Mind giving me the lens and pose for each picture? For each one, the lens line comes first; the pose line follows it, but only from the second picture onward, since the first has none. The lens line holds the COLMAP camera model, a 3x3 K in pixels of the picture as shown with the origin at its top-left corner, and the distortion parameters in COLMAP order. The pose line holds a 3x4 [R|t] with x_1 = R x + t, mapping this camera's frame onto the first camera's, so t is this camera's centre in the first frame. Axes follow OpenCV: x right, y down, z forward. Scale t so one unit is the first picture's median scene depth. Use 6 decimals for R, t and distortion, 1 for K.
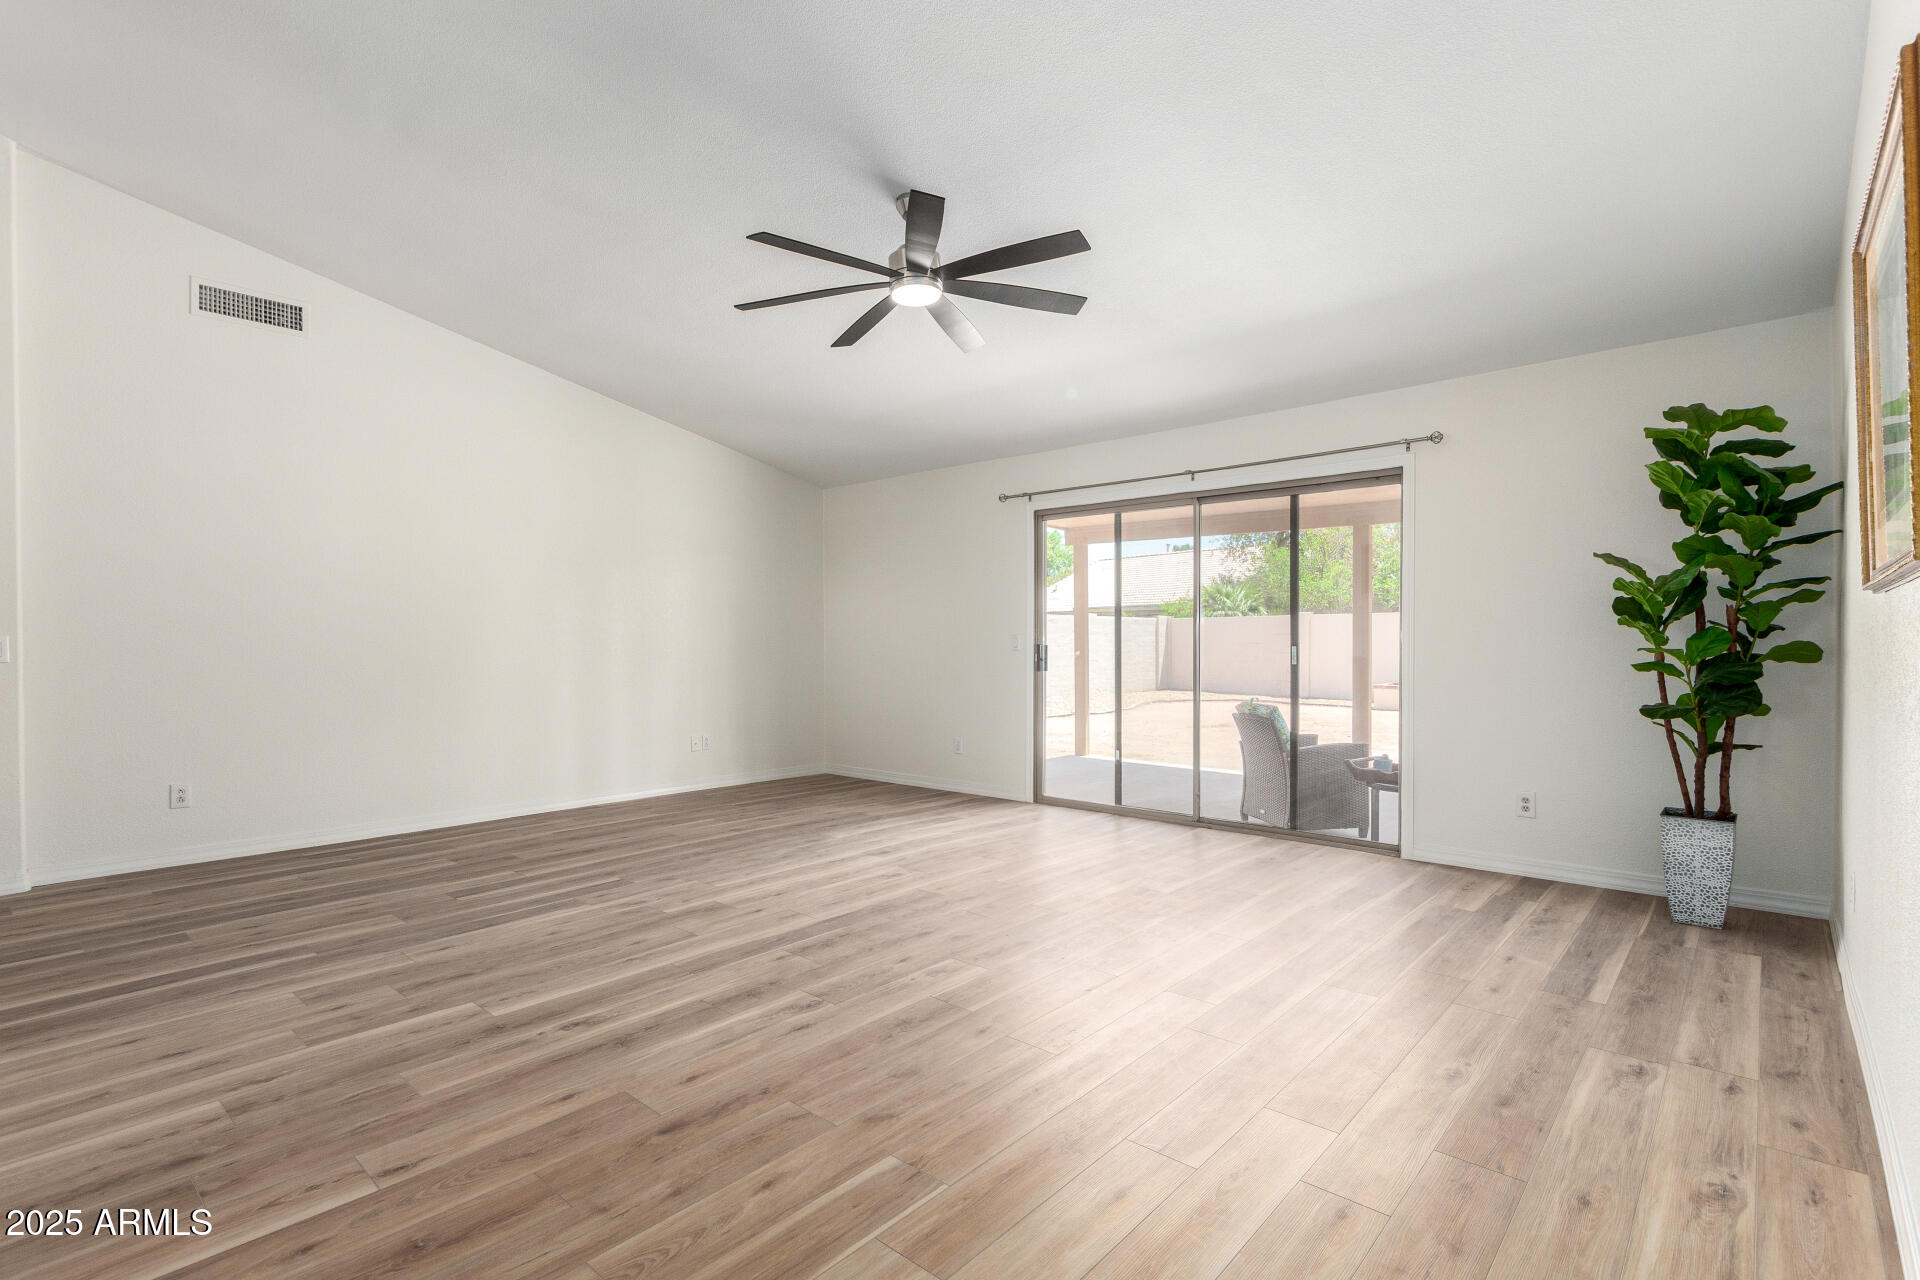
lens RADIAL K [[907.1, 0, 976.1], [0, 907.1, 649.1], [0, 0, 1]] dist [0.015894, -0.005050]
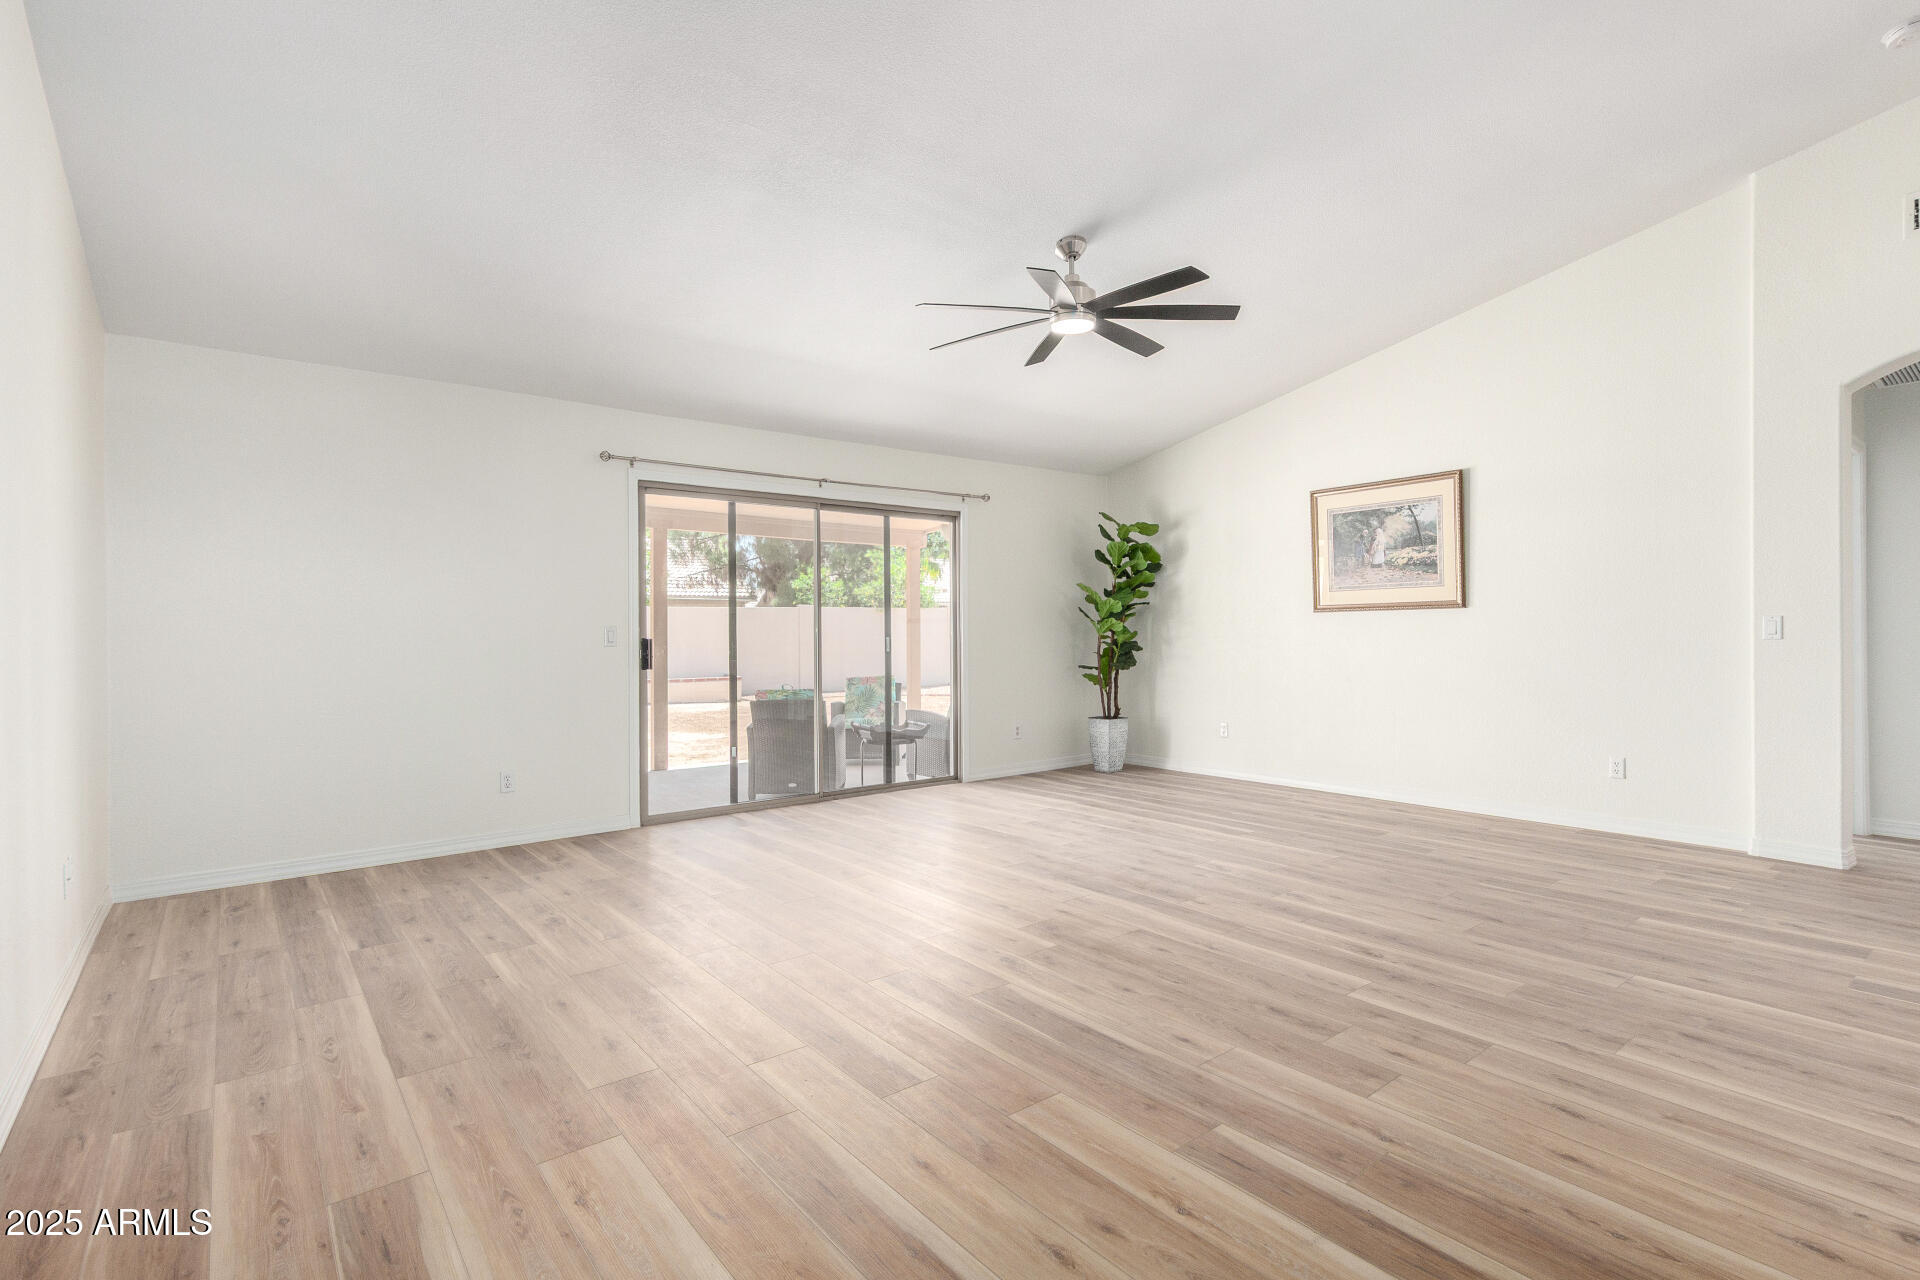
lens RADIAL K [[896.0, 0, 970.1], [0, 896.0, 635.7], [0, 0, 1]] dist [0.016555, -0.007139]
pose [[0.172979, 0.001253, 0.984925, -1.377201], [0.016915, 0.999848, -0.004243, -0.002490], [-0.984780, 0.017394, 0.172931, 1.069914]]
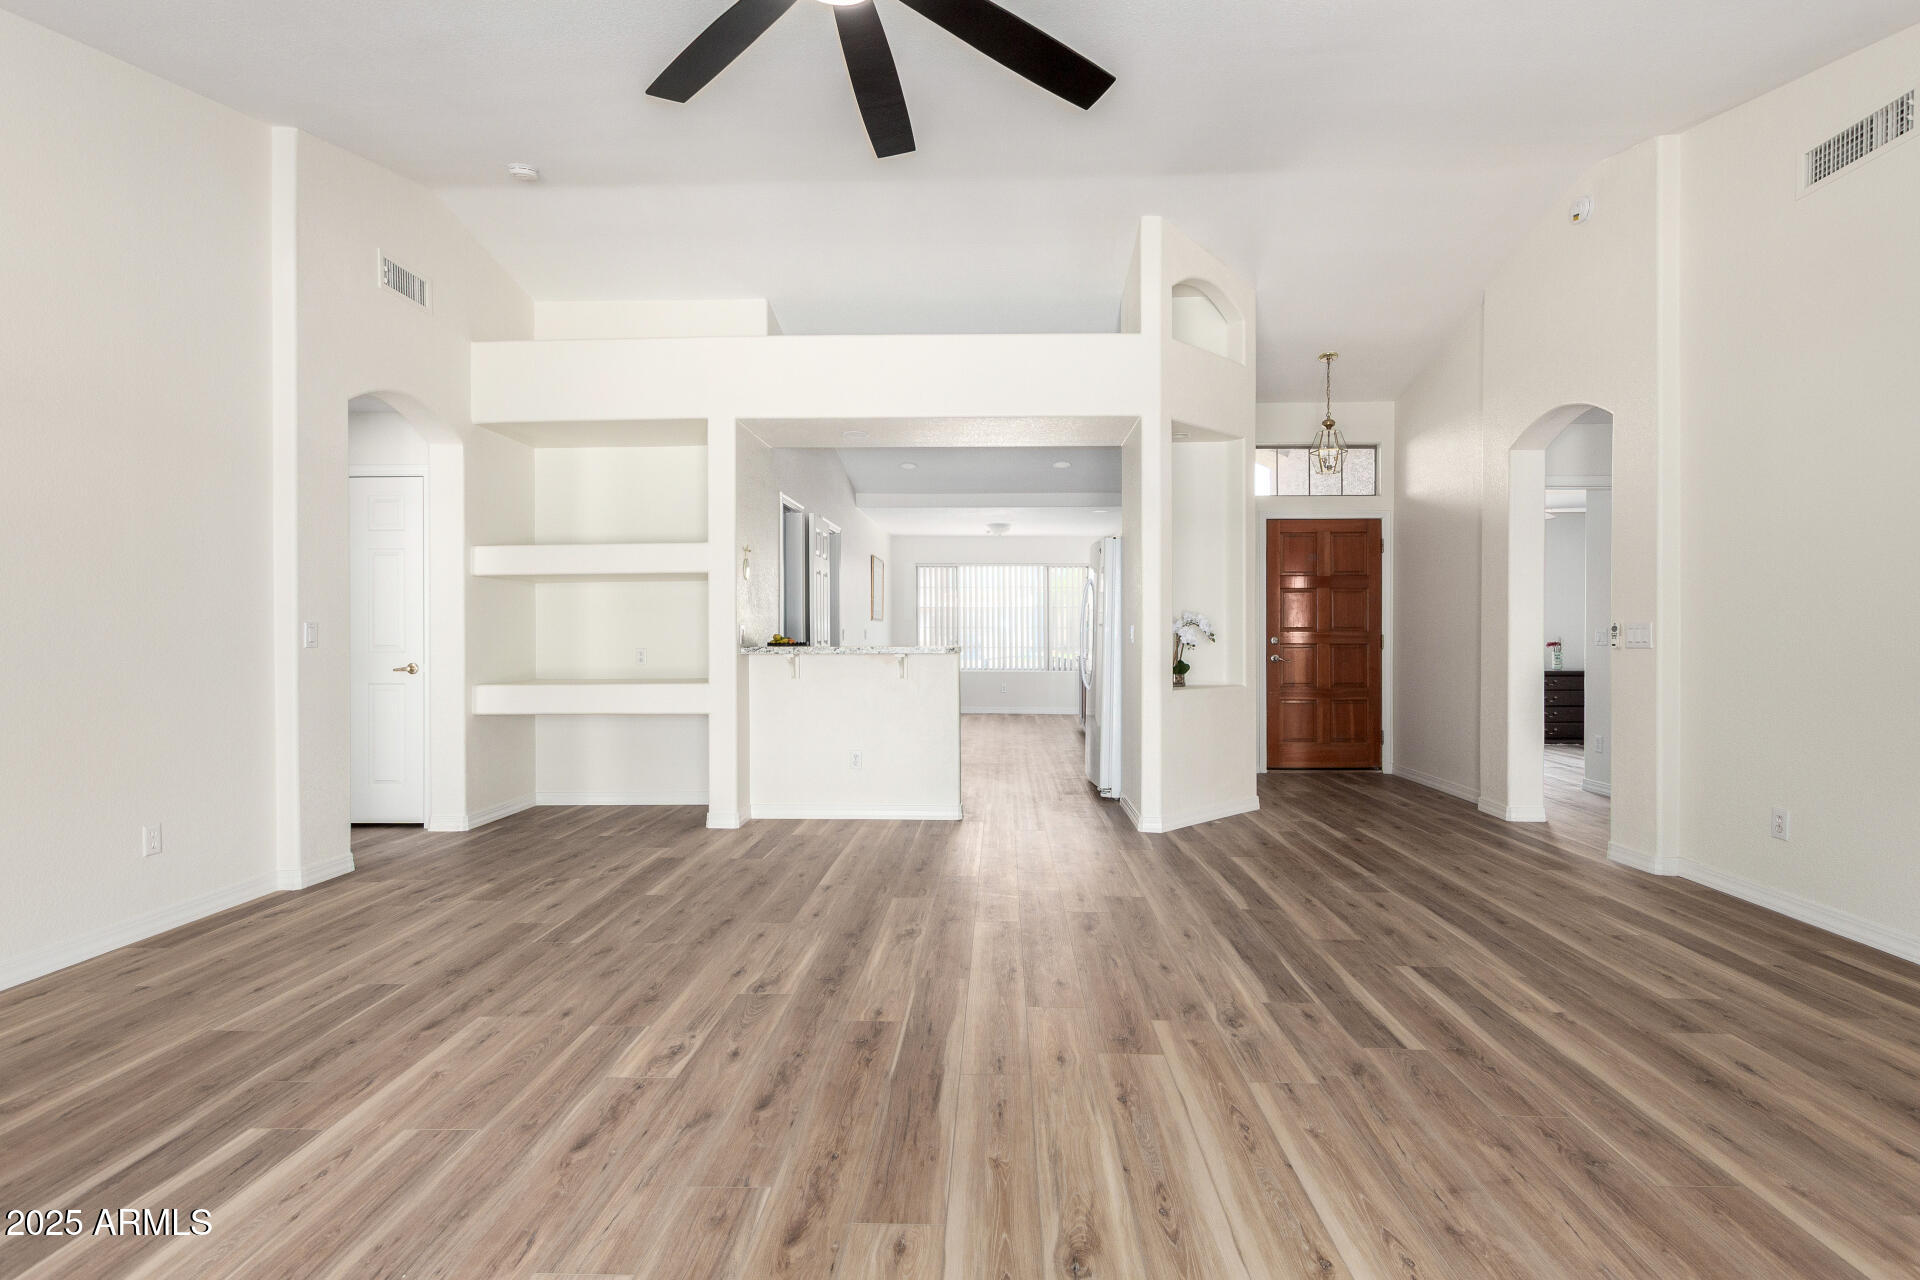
lens RADIAL K [[896.0, 0, 970.1], [0, 896.0, 635.7], [0, 0, 1]] dist [0.016555, -0.007139]
pose [[-0.777609, 0.009129, -0.628682, 0.231709], [-0.000519, 0.999885, 0.015161, -0.018715], [0.628749, 0.012116, -0.777514, 1.664518]]
